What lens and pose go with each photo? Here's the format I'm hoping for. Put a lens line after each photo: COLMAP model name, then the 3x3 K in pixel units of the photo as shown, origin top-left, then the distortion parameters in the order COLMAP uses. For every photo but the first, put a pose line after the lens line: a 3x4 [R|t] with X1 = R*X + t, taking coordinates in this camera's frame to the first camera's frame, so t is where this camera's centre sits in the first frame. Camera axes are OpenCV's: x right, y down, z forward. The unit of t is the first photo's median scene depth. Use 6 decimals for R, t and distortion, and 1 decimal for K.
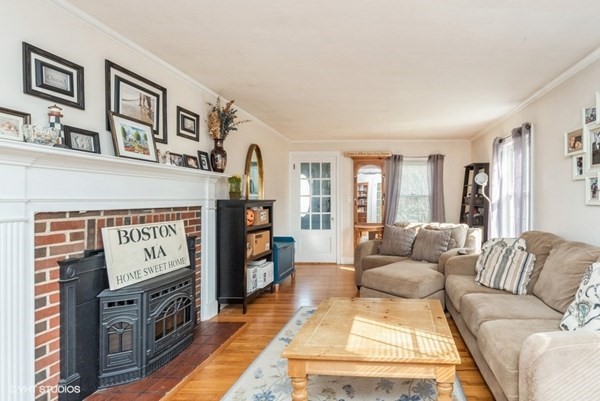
lens RADIAL K [[276.6, 0, 303.4], [0, 276.6, 198.2], [0, 0, 1]] dist [-0.005179, -0.000451]
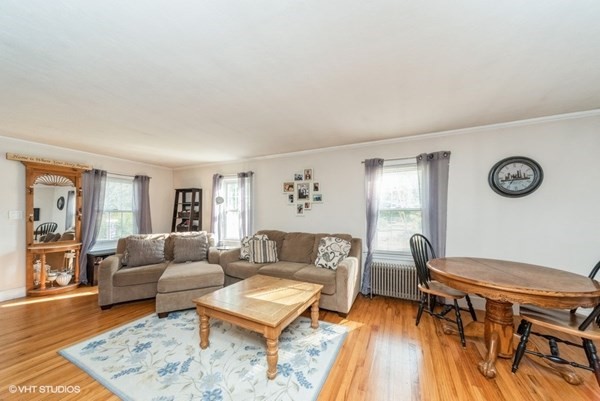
lens RADIAL K [[217.1, 0, 294.9], [0, 217.1, 212.6], [0, 0, 1]] dist [0.000983, 0.000035]
pose [[0.404058, -0.001471, 0.914732, -0.107878], [0.003034, 0.999995, 0.000268, -0.000653], [-0.914729, 0.002667, 0.404060, 0.048101]]
